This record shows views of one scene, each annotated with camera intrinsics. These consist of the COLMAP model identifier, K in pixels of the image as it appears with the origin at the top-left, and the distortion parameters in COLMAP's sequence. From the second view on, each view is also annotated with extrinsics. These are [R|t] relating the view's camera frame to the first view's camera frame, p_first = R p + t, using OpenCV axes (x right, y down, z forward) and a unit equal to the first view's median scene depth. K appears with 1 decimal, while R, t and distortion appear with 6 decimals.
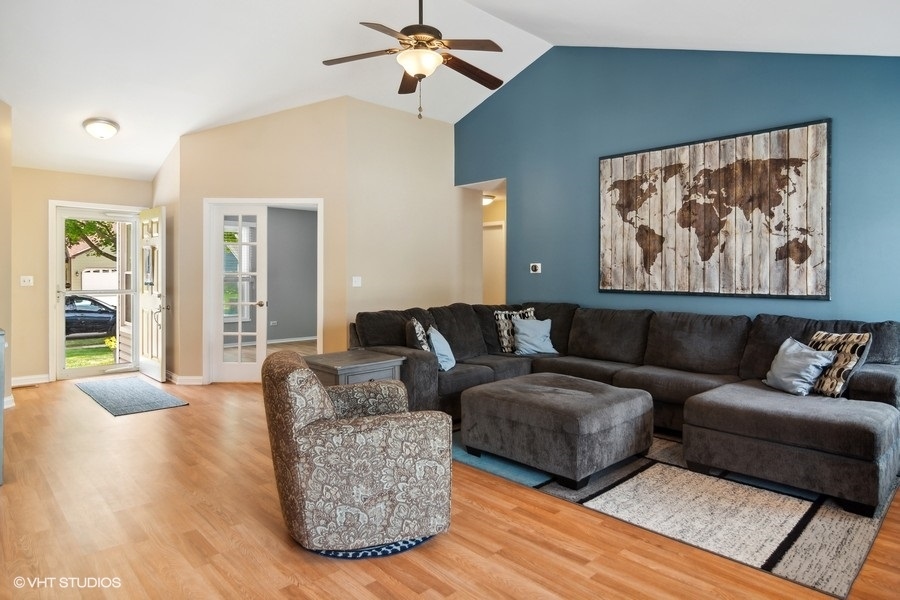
lens RADIAL K [[531.5, 0, 452.6], [0, 531.5, 276.6], [0, 0, 1]] dist [-0.003309, -0.000489]
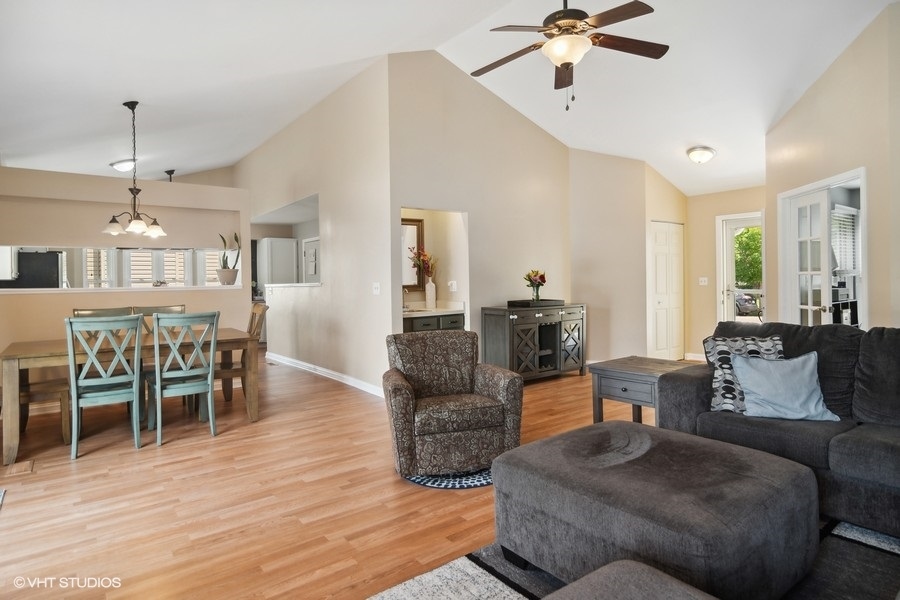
lens RADIAL K [[497.6, 0, 453.4], [0, 497.6, 297.4], [0, 0, 1]] dist [-0.061779, -0.000268]
pose [[-0.087004, 0.033000, -0.995661, 0.975330], [0.006316, 0.999449, 0.032574, 0.009239], [0.996188, -0.003455, -0.087165, 1.048806]]
